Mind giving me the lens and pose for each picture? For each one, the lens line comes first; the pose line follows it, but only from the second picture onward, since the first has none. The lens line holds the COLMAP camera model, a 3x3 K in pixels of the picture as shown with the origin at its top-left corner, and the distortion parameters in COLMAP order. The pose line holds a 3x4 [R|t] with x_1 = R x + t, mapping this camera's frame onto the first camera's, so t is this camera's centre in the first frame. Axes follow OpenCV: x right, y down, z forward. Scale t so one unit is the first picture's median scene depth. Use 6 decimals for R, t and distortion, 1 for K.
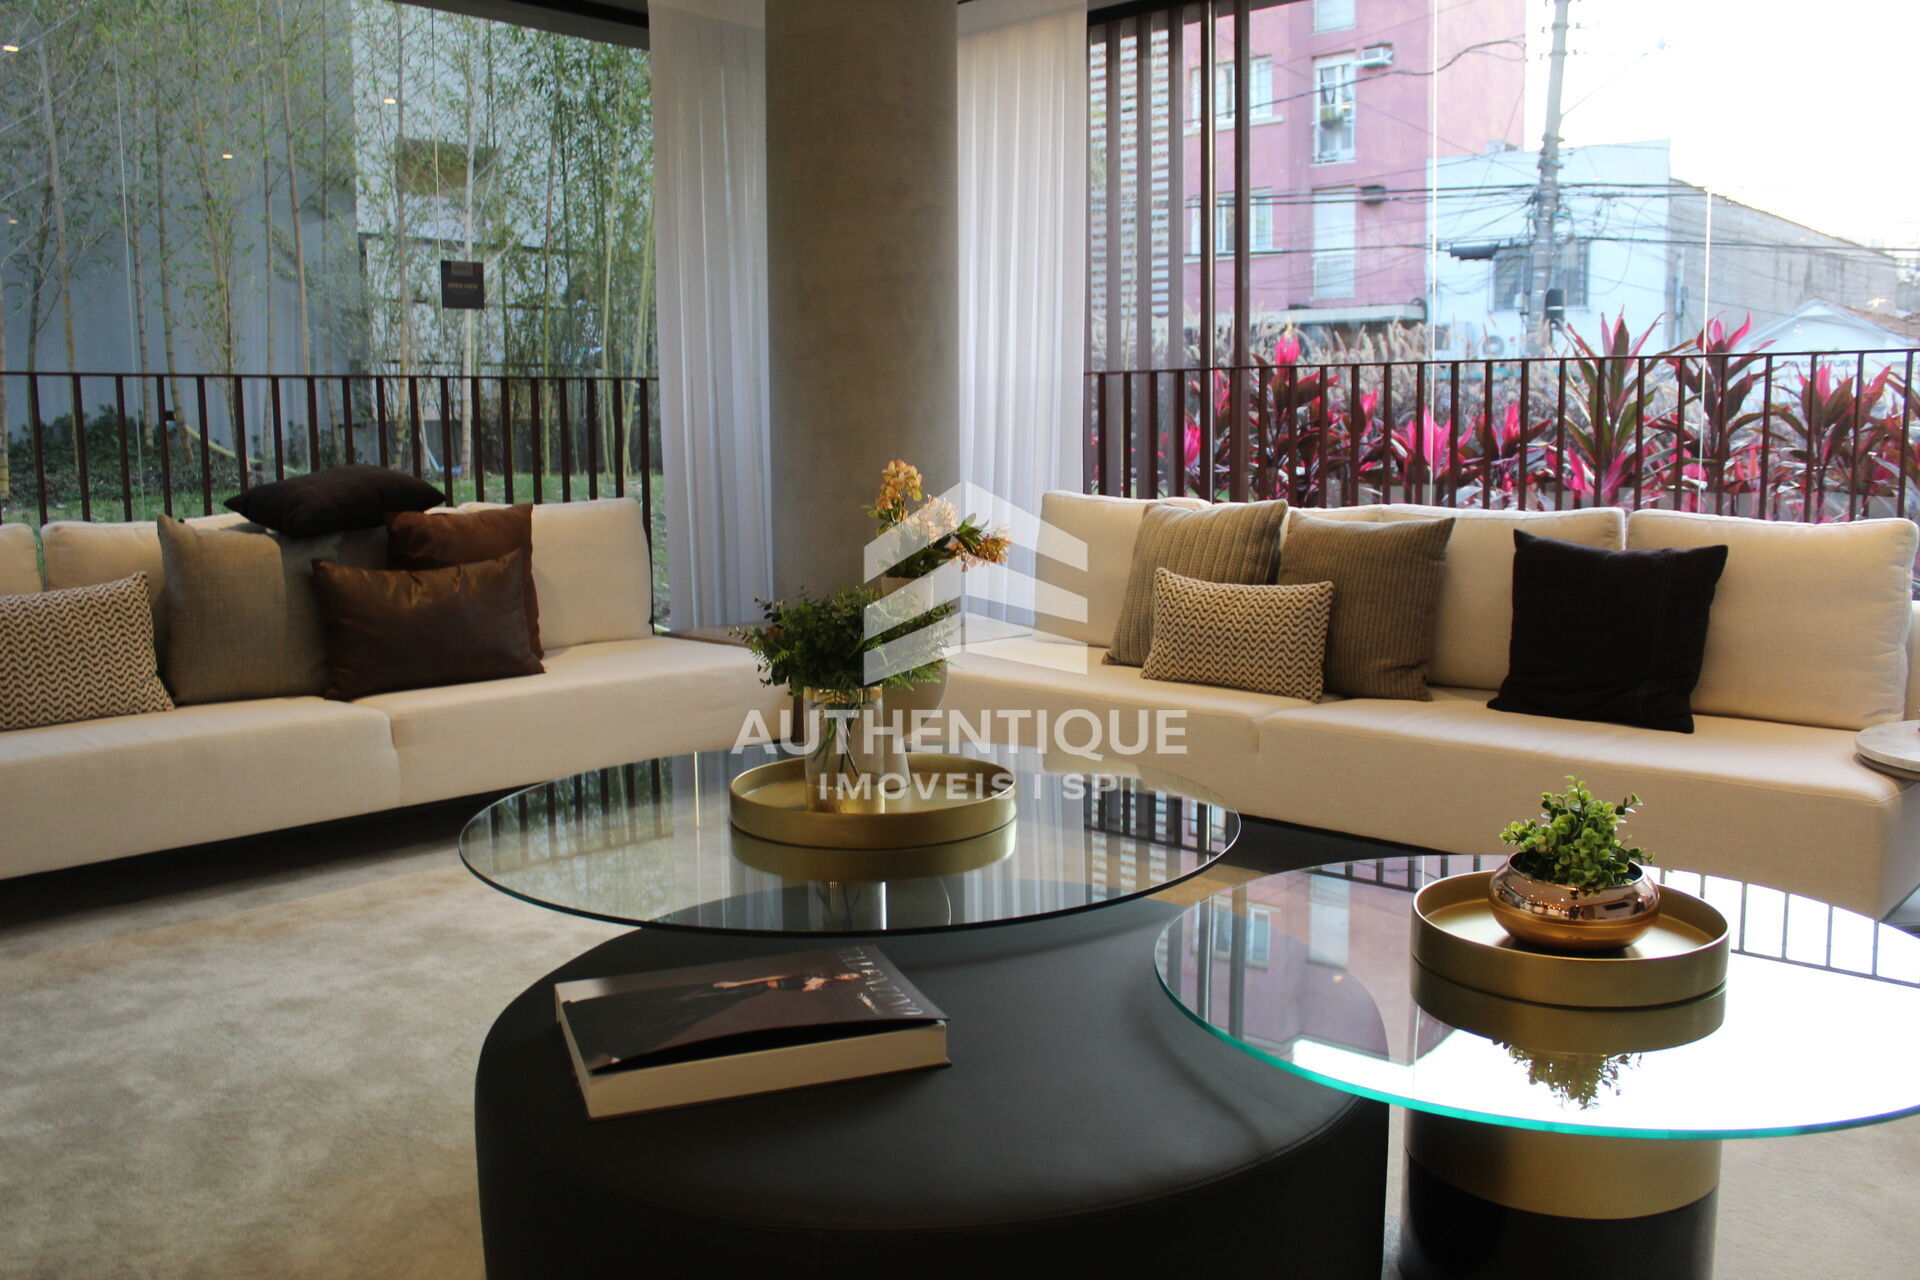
lens RADIAL K [[1587.6, 0, 969.5], [0, 1587.6, 631.6], [0, 0, 1]] dist [-0.154928, 0.131792]
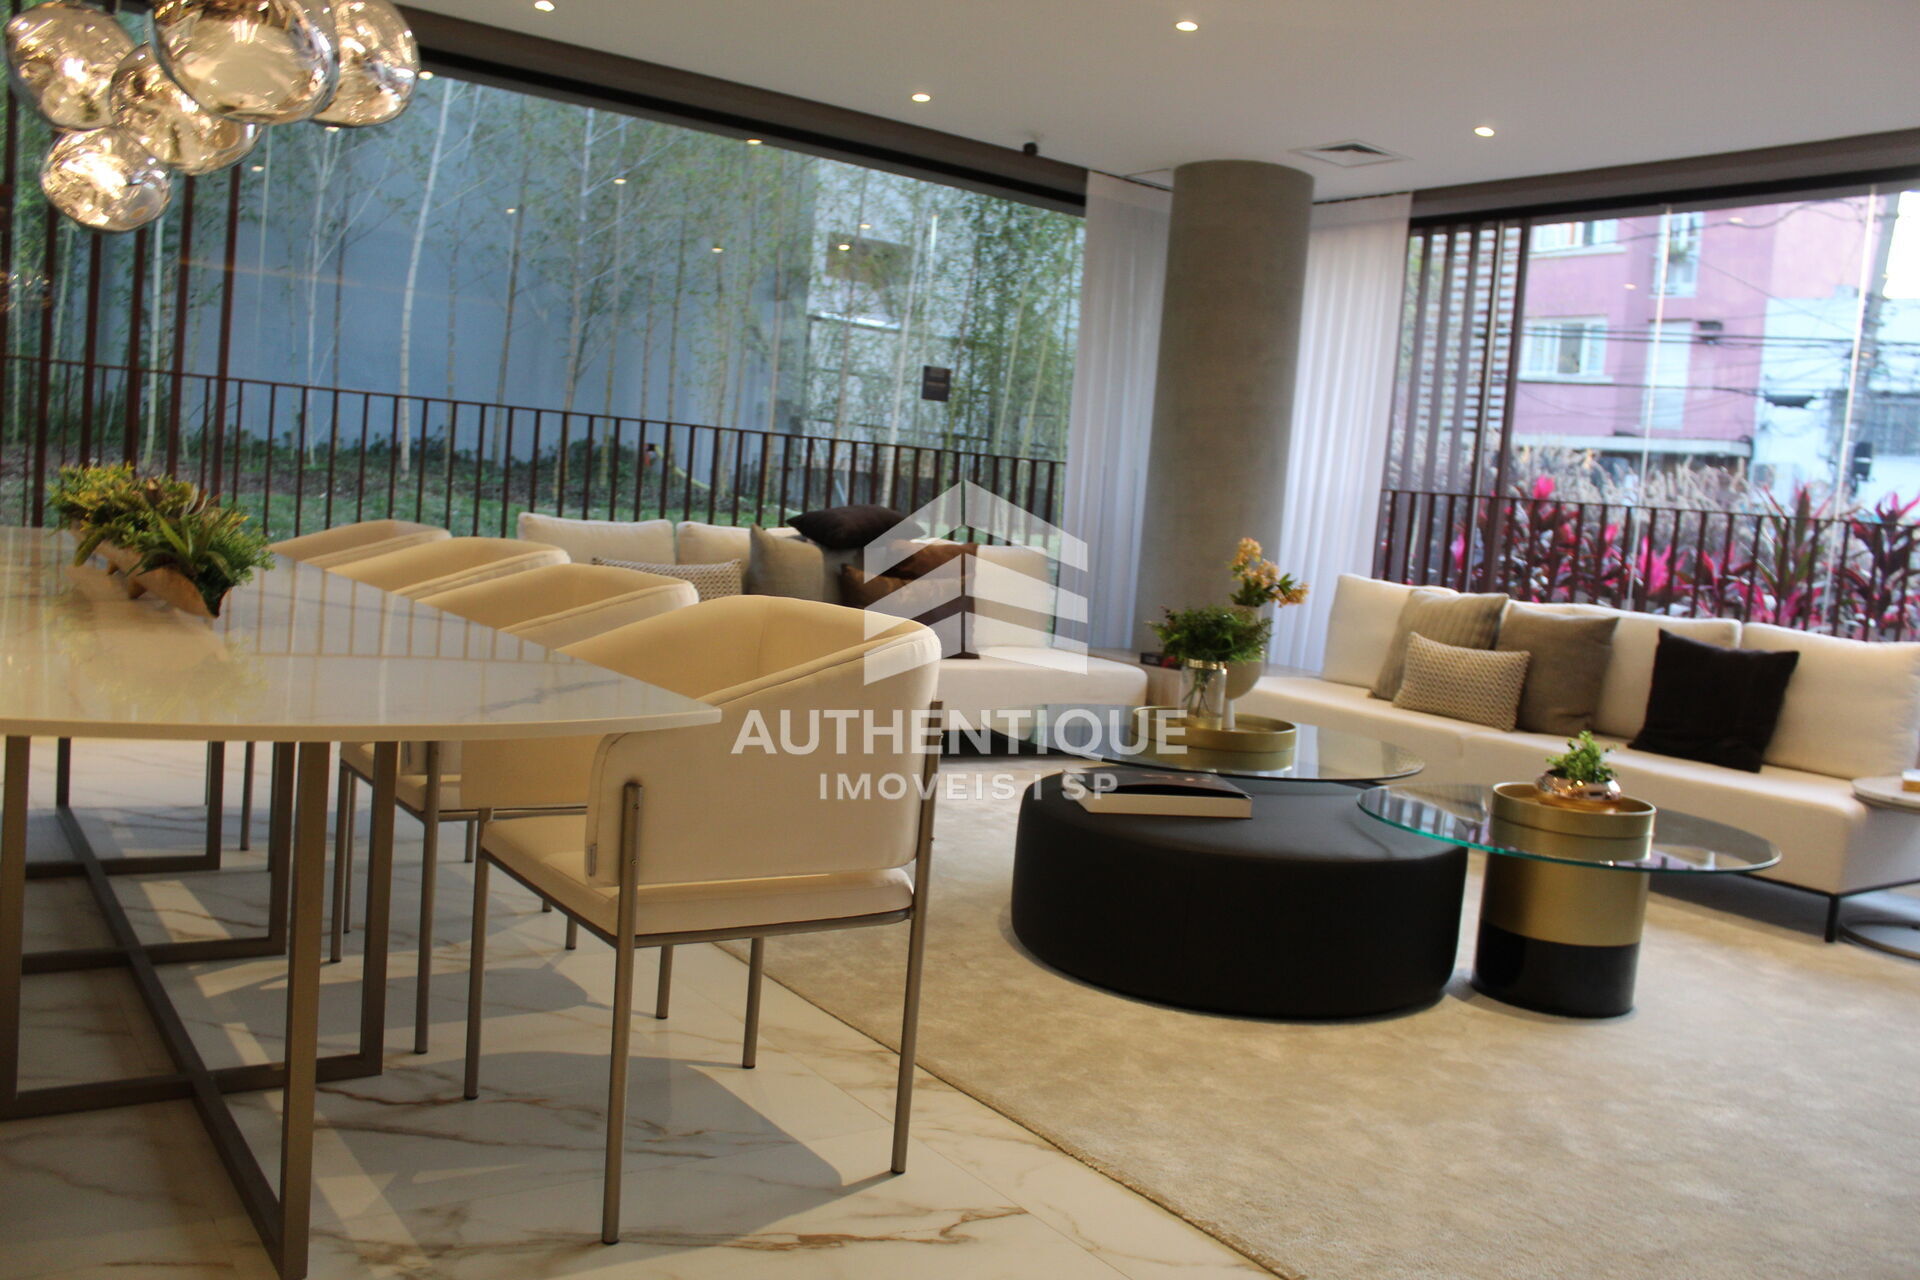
lens RADIAL K [[1587.1, 0, 970.6], [0, 1587.1, 634.0], [0, 0, 1]] dist [-0.177952, 0.153205]
pose [[0.976156, 0.108785, -0.187844, -0.003395], [-0.117468, 0.992435, -0.035696, 0.046400], [0.182540, 0.056910, 0.981550, -0.366192]]
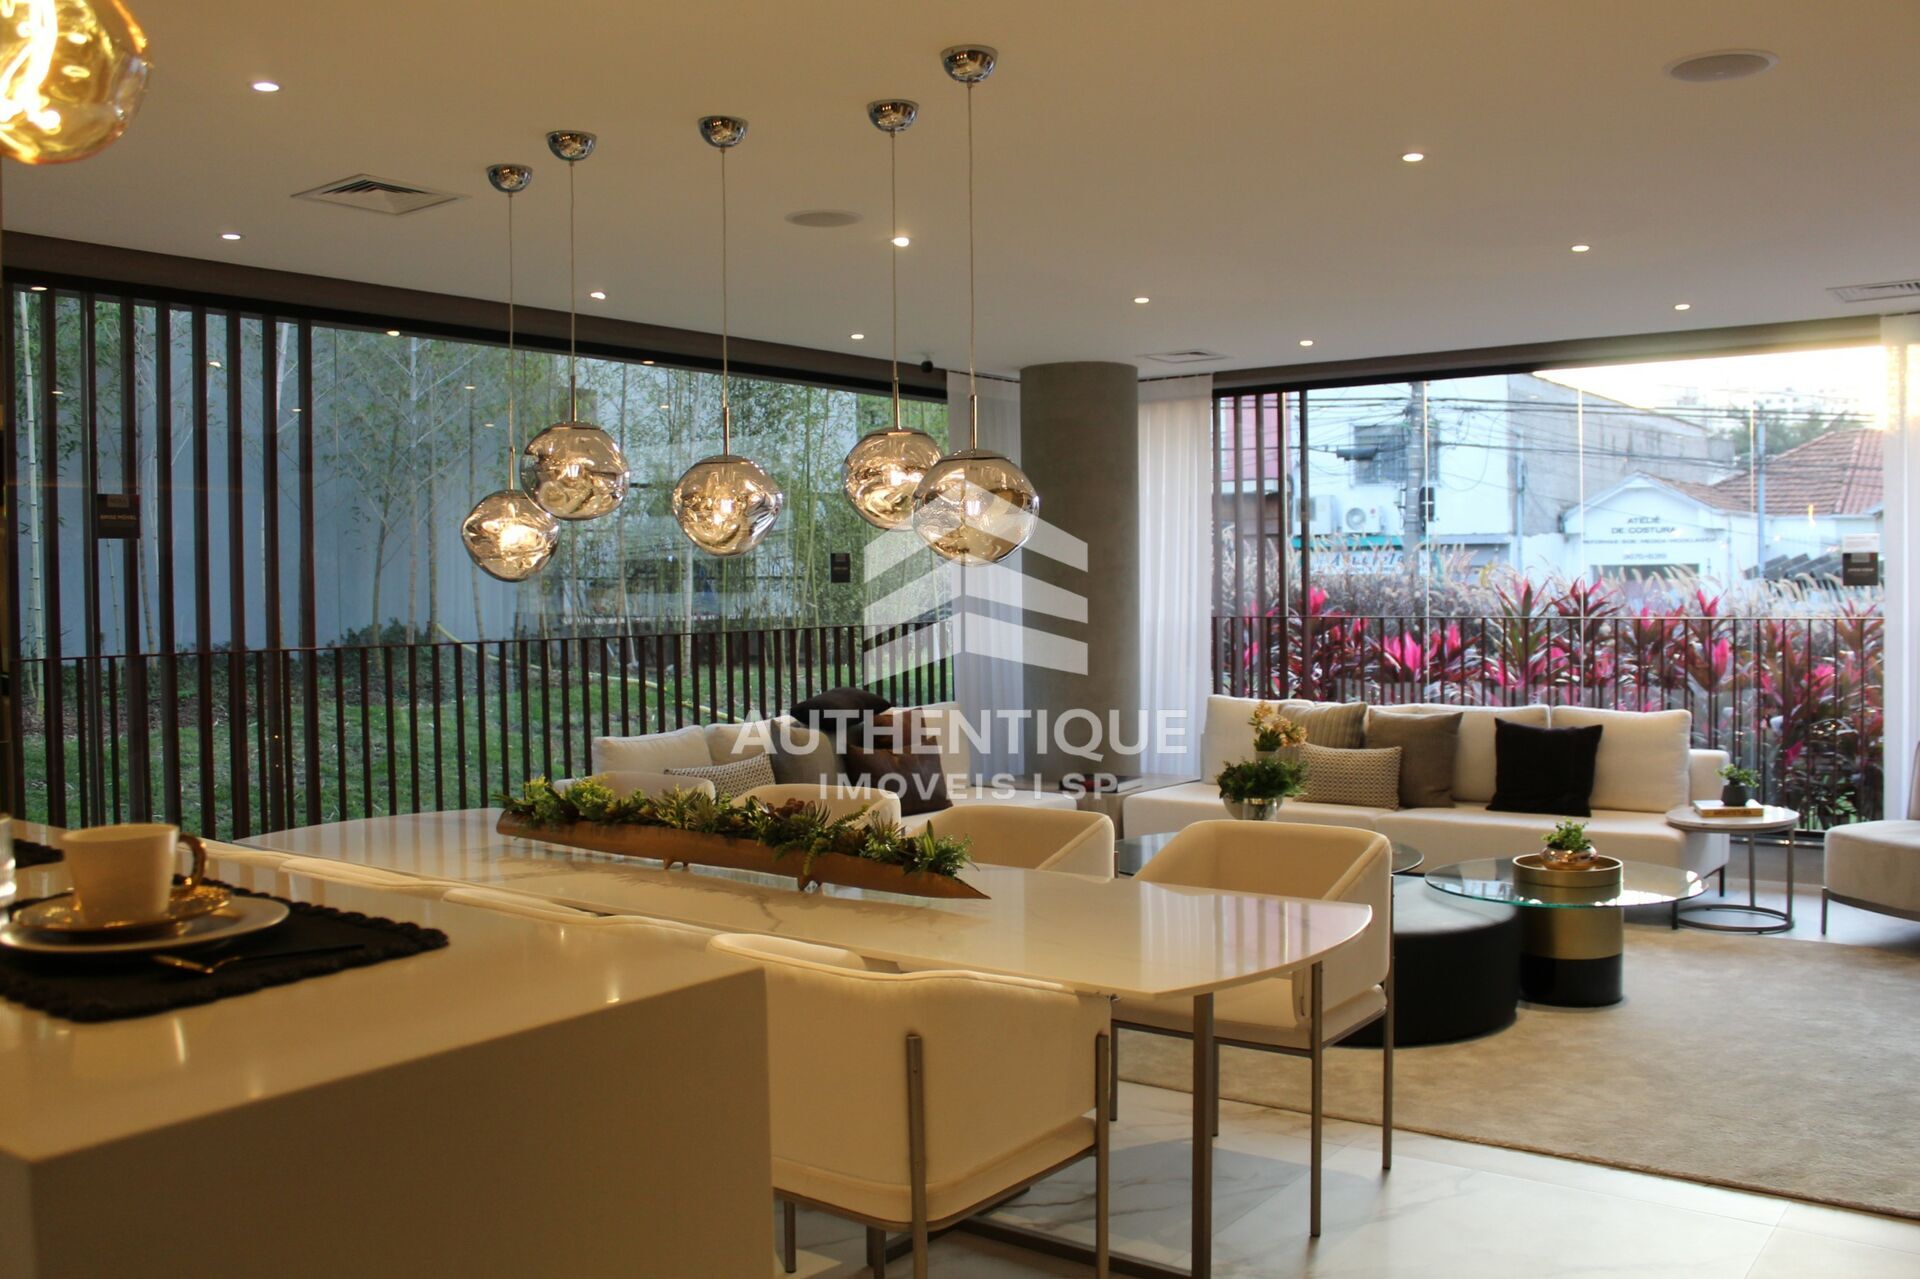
lens RADIAL K [[1663.3, 0, 960.0], [0, 1663.3, 639.5], [0, 0, 1]] dist [-0.176102, 0.155203]
pose [[0.994732, -0.009723, 0.102046, -0.365497], [0.019041, 0.995692, -0.090742, 0.006543], [-0.100724, 0.092207, 0.990632, -0.671904]]
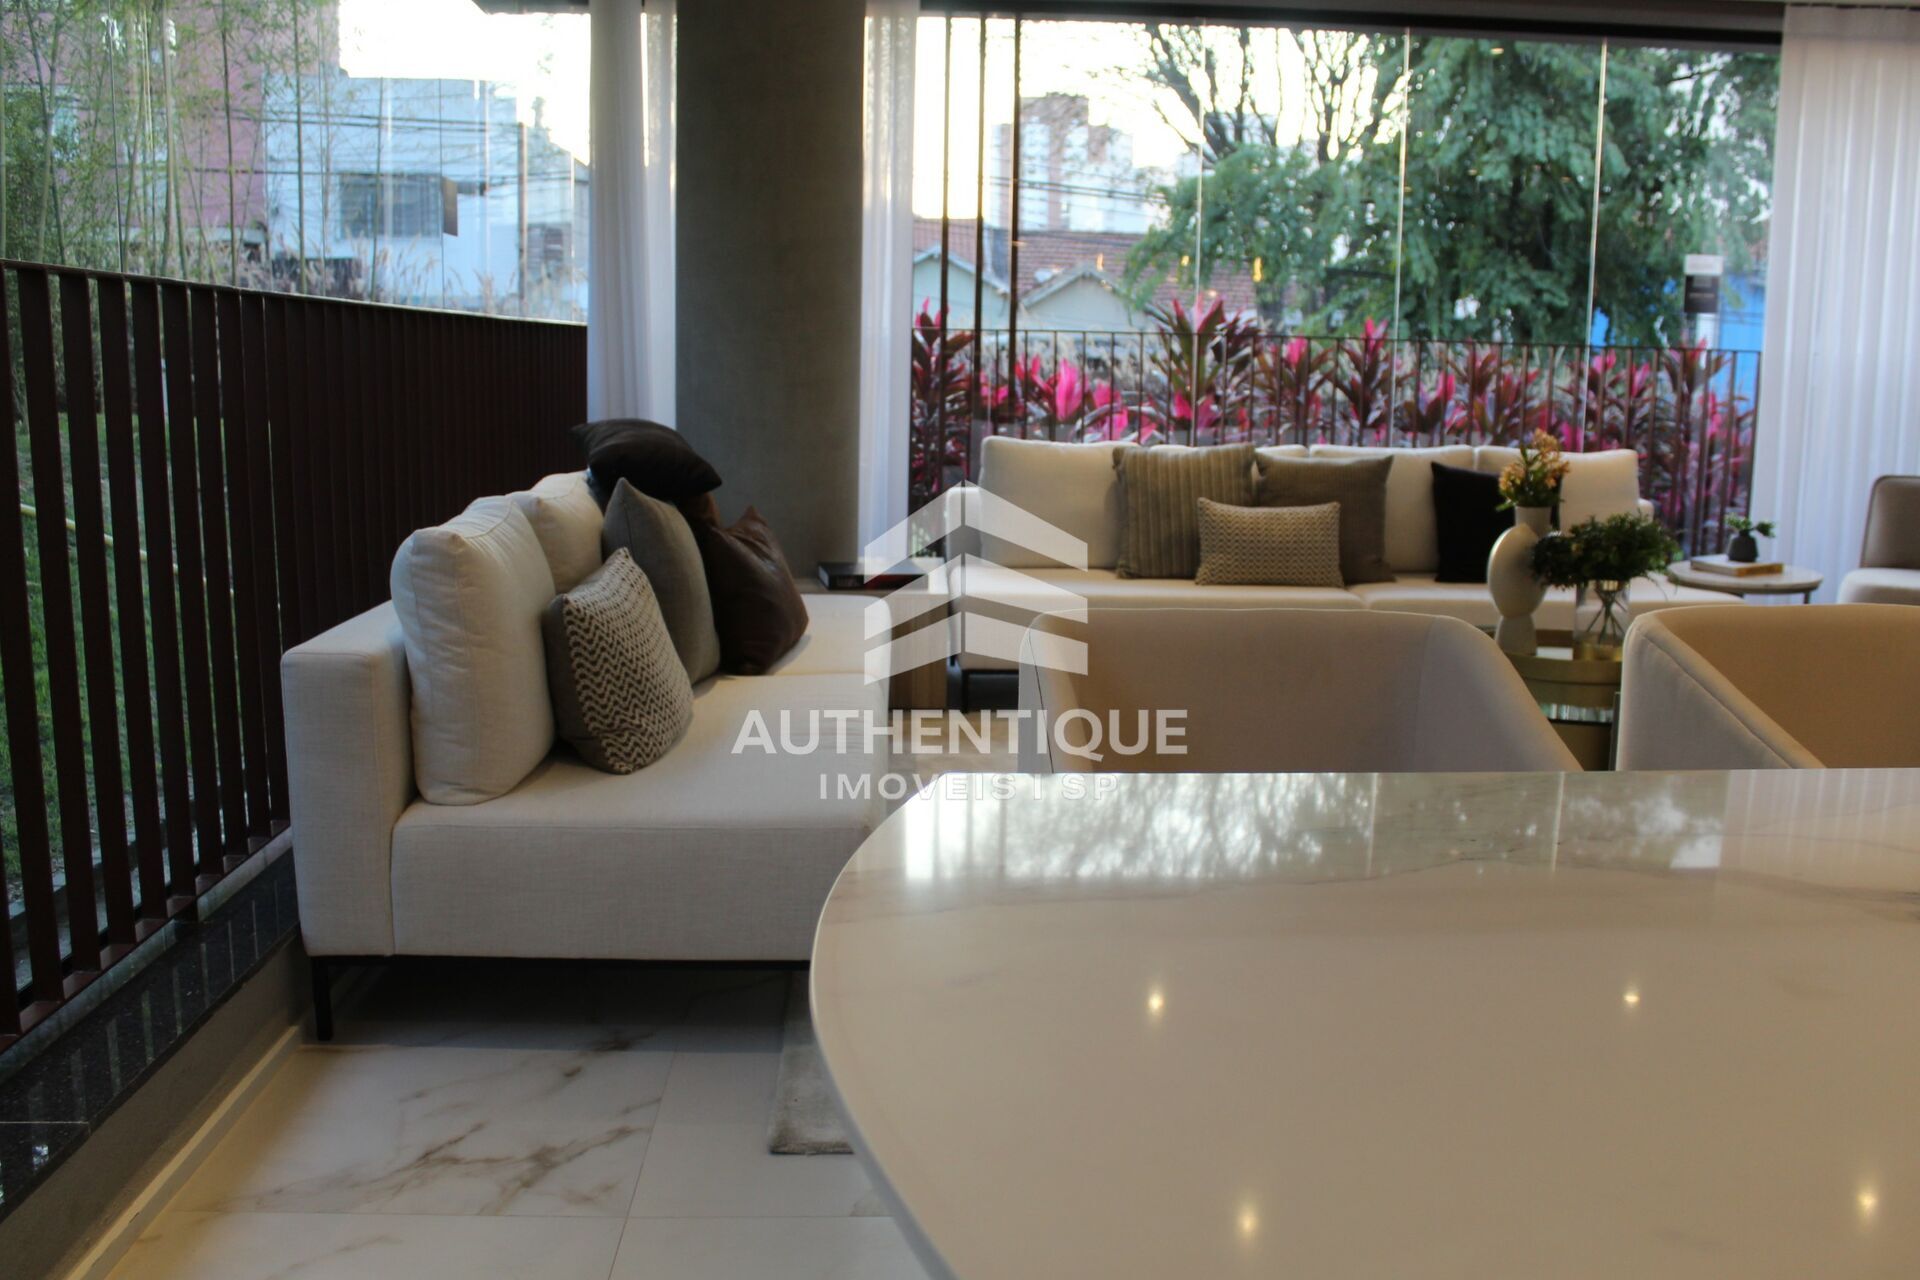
lens RADIAL K [[1627.8, 0, 963.6], [0, 1627.8, 639.0], [0, 0, 1]] dist [-0.177863, 0.155599]
pose [[0.702453, -0.102856, 0.704259, -0.745381], [0.069510, 0.994687, 0.075941, -0.031863], [-0.708328, -0.004392, 0.705870, 0.171129]]
